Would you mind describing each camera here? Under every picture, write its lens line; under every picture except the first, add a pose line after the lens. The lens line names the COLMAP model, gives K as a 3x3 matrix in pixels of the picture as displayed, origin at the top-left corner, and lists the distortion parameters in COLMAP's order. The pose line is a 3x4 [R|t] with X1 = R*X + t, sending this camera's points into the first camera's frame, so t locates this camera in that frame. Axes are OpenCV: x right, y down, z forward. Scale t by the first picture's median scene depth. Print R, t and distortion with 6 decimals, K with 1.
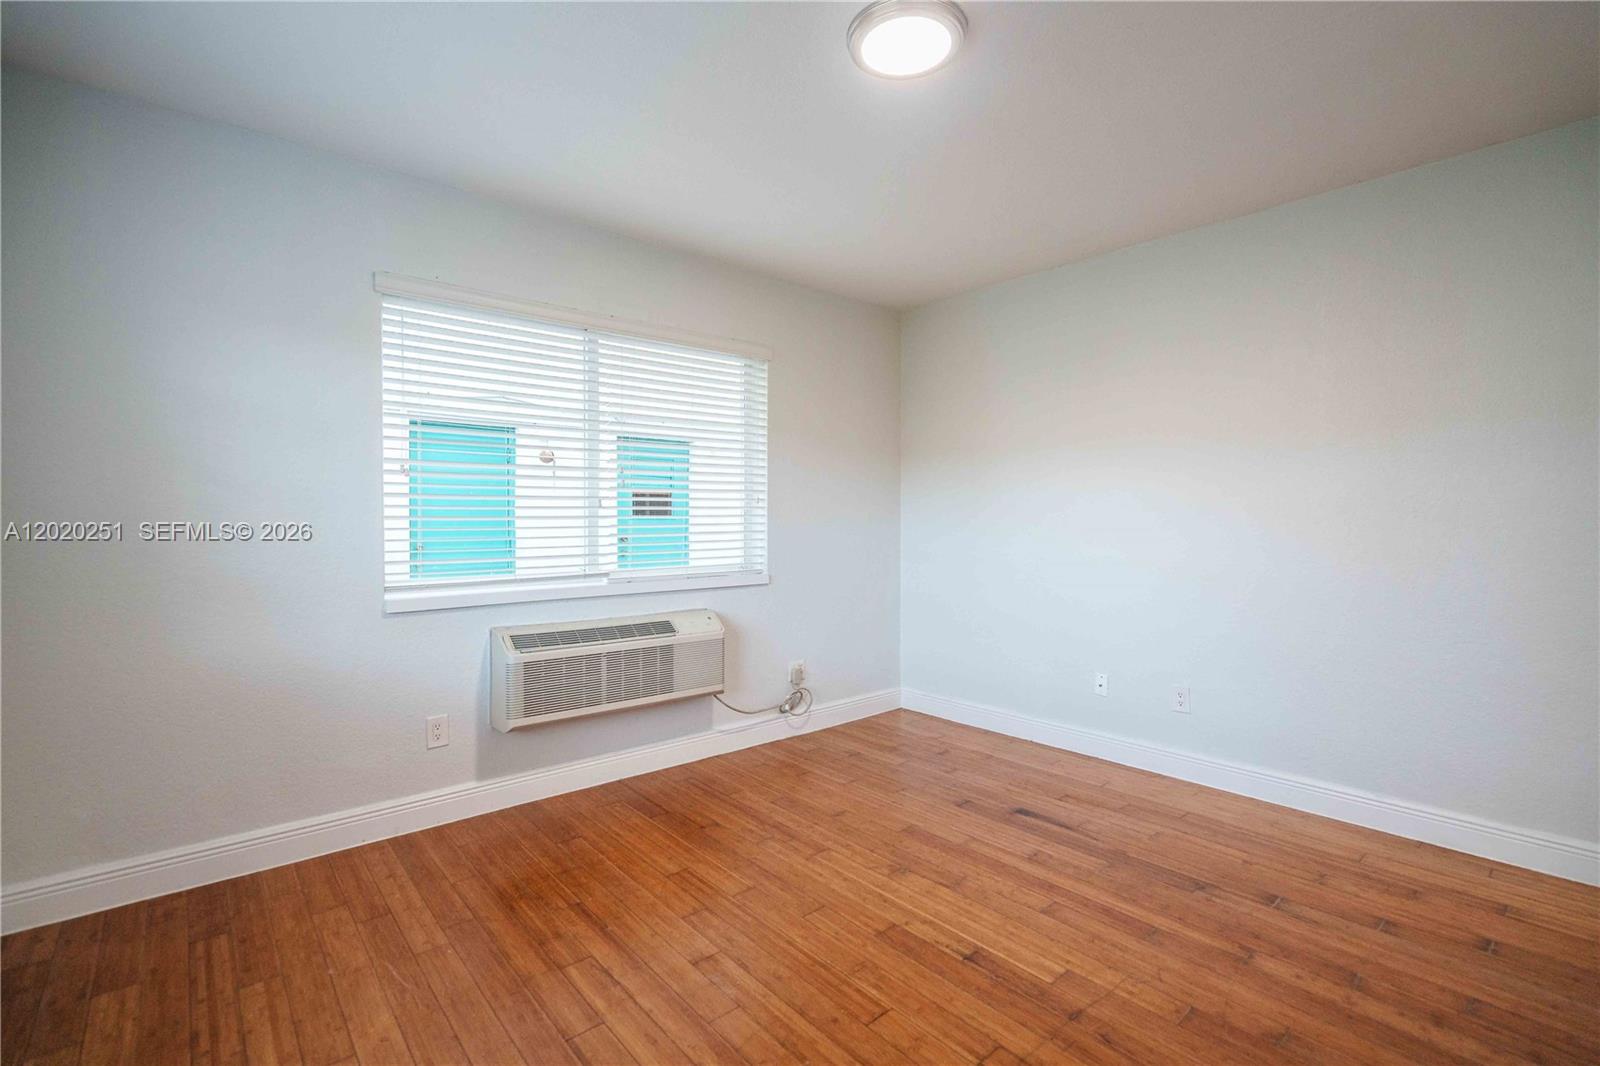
lens RADIAL K [[722.7, 0, 803.1], [0, 722.7, 529.0], [0, 0, 1]] dist [-0.002987, -0.000553]
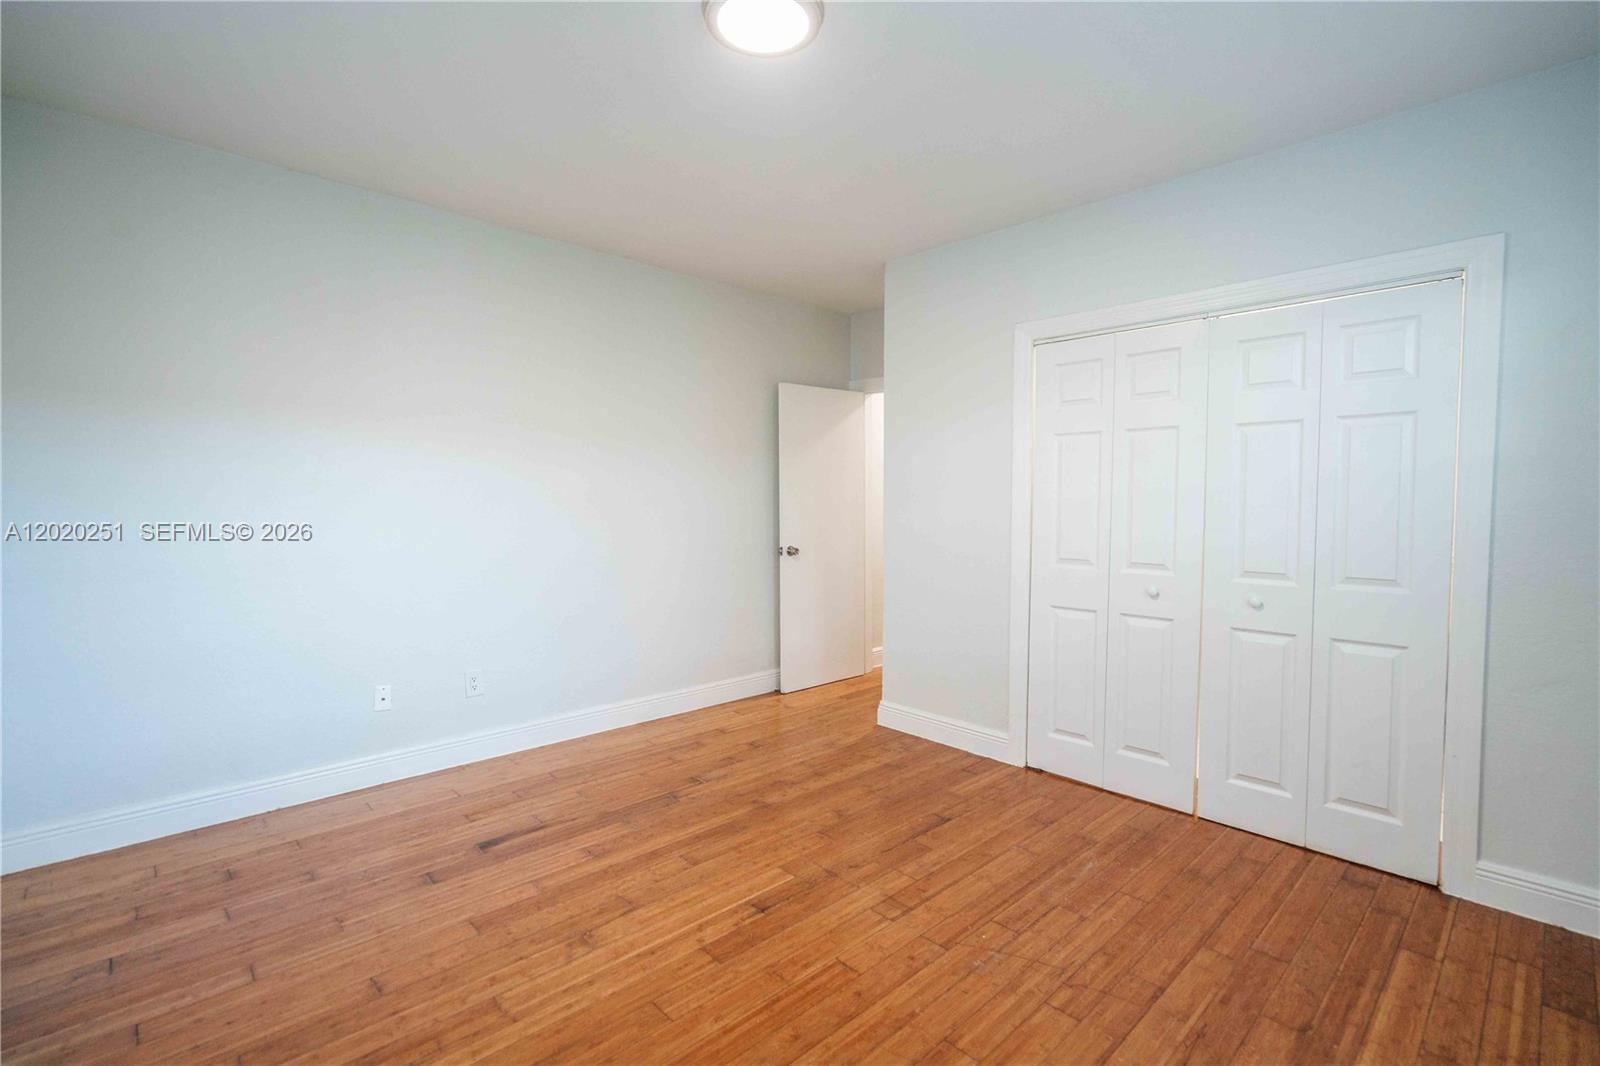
lens RADIAL K [[722.7, 0, 803.1], [0, 722.7, 529.0], [0, 0, 1]] dist [-0.002987, -0.000553]
pose [[-0.049309, -0.035797, 0.998142, -0.727383], [0.011328, 0.999273, 0.036397, -0.017870], [-0.998719, 0.013102, -0.048868, 0.848008]]
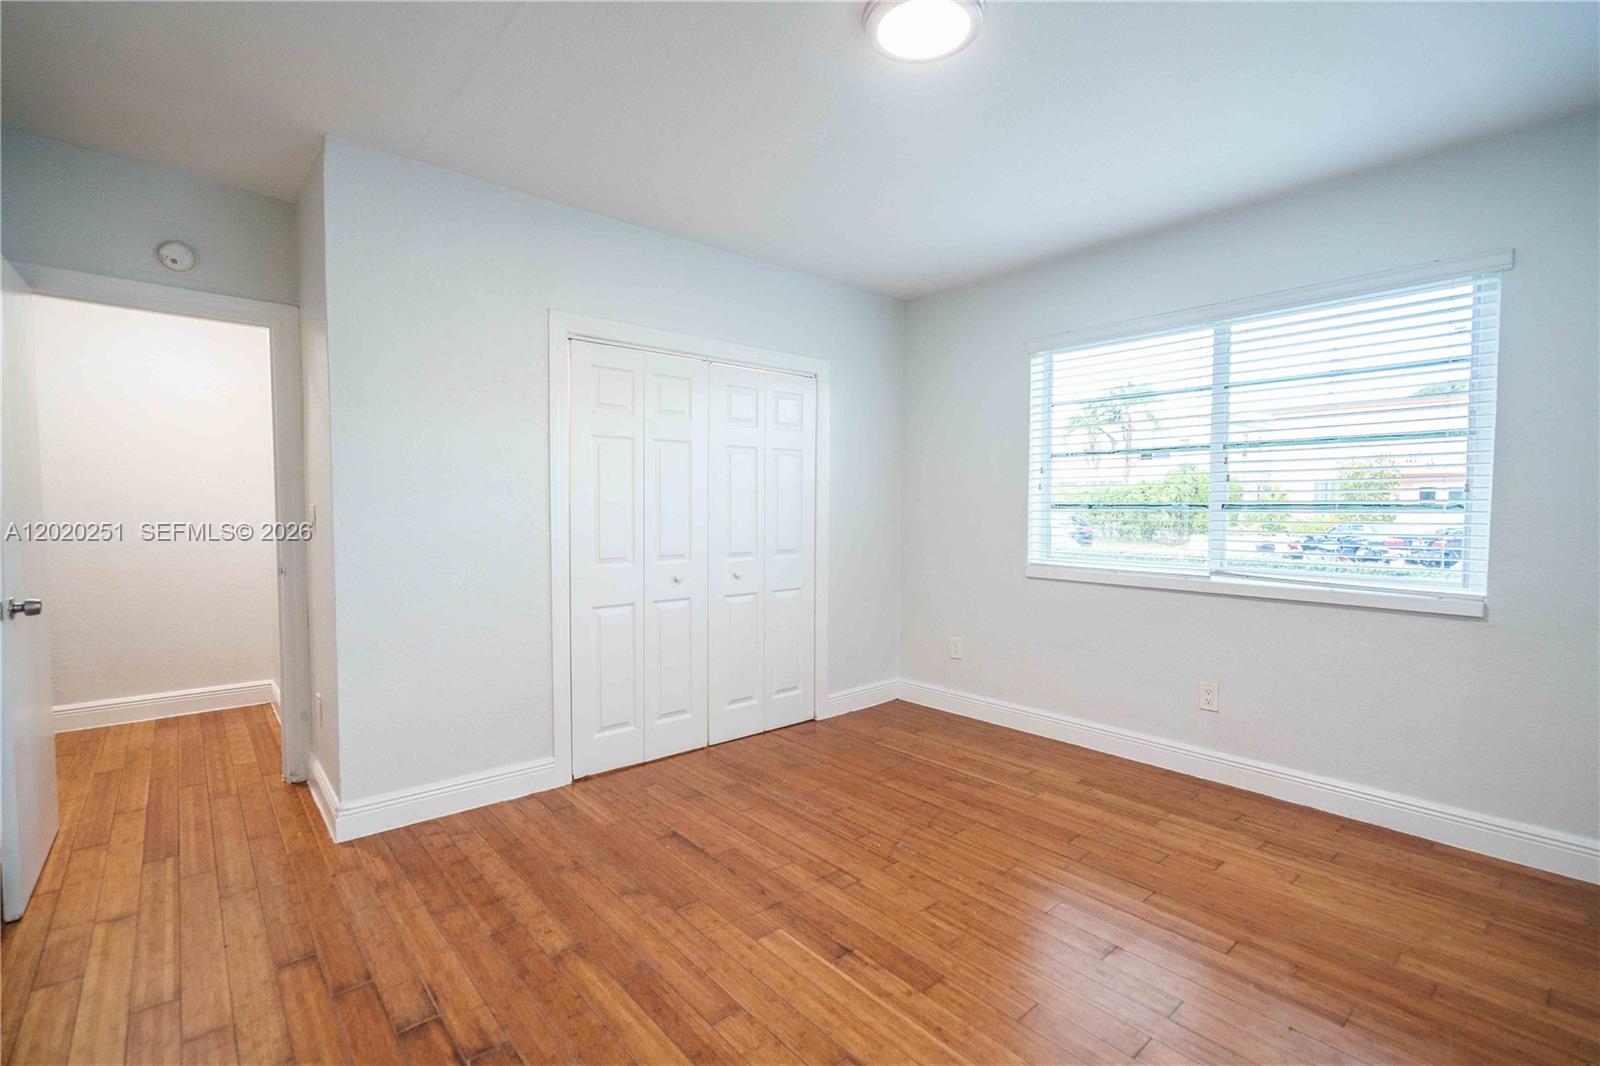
lens RADIAL K [[722.7, 0, 803.1], [0, 722.7, 529.0], [0, 0, 1]] dist [-0.002987, -0.000553]
pose [[-0.999994, -0.002887, -0.002076, 0.254136], [-0.002991, 0.998642, 0.052020, -0.037744], [0.001923, 0.052025, -0.998644, 1.699347]]
